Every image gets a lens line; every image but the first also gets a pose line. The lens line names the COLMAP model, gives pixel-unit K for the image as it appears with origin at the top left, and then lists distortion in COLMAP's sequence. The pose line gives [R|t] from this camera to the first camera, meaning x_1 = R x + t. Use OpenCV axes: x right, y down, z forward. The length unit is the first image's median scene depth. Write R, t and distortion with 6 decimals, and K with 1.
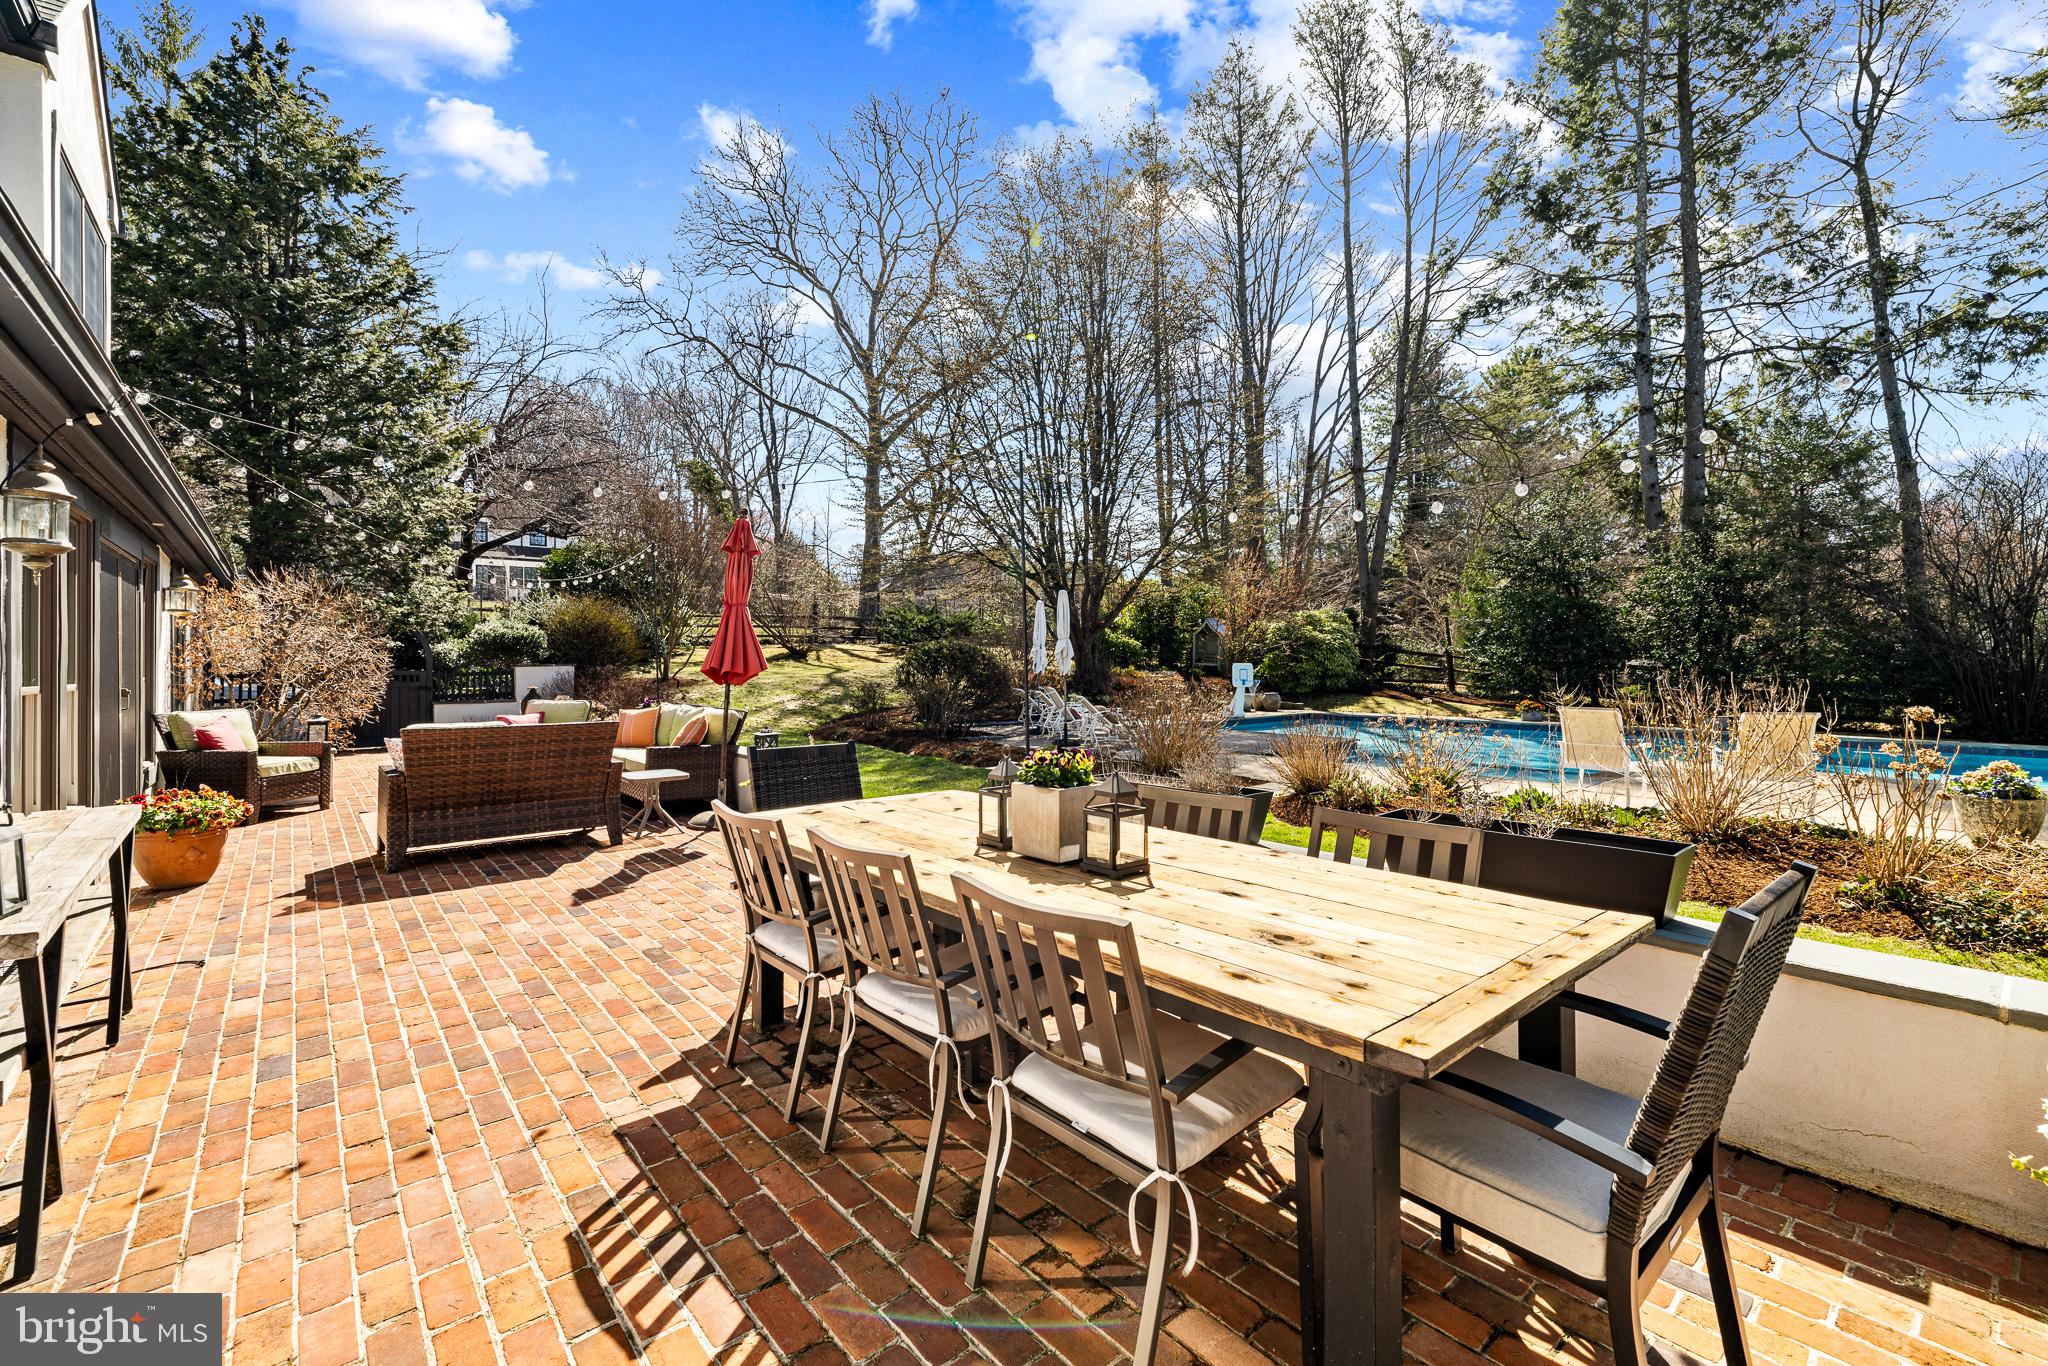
lens RADIAL K [[878.4, 0, 1026.7], [0, 878.4, 656.7], [0, 0, 1]] dist [0.000450, 0.000111]
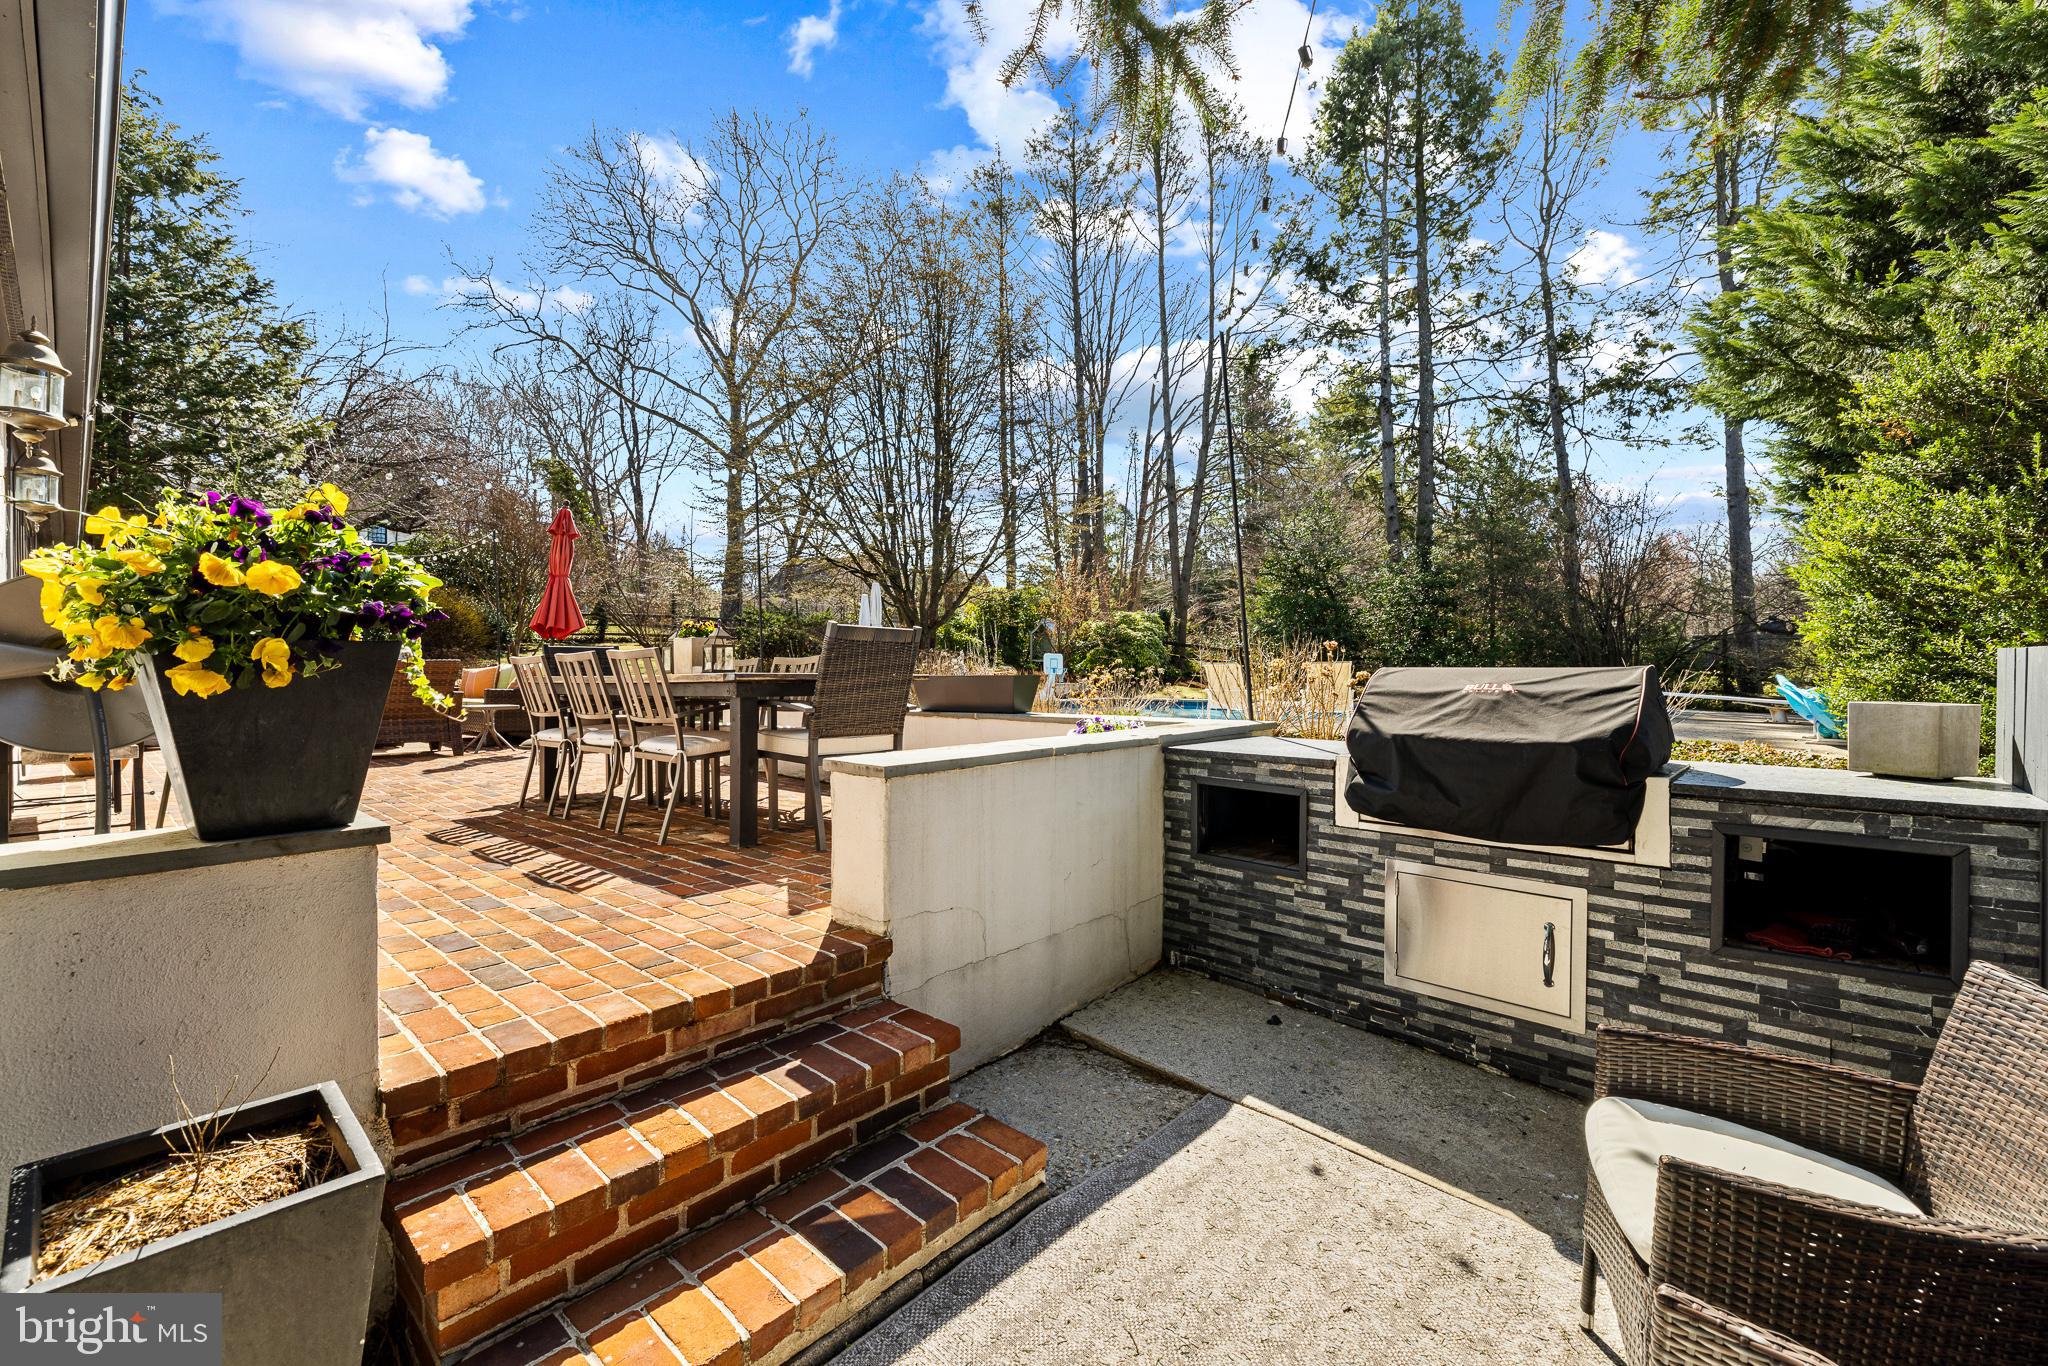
lens RADIAL K [[864.2, 0, 1023.3], [0, 864.2, 675.0], [0, 0, 1]] dist [-0.000218, 0.000073]
pose [[0.990887, -0.000386, 0.134697, 0.047287], [-0.001063, 0.999942, 0.010689, 0.019843], [-0.134693, -0.010735, 0.990829, -0.095026]]
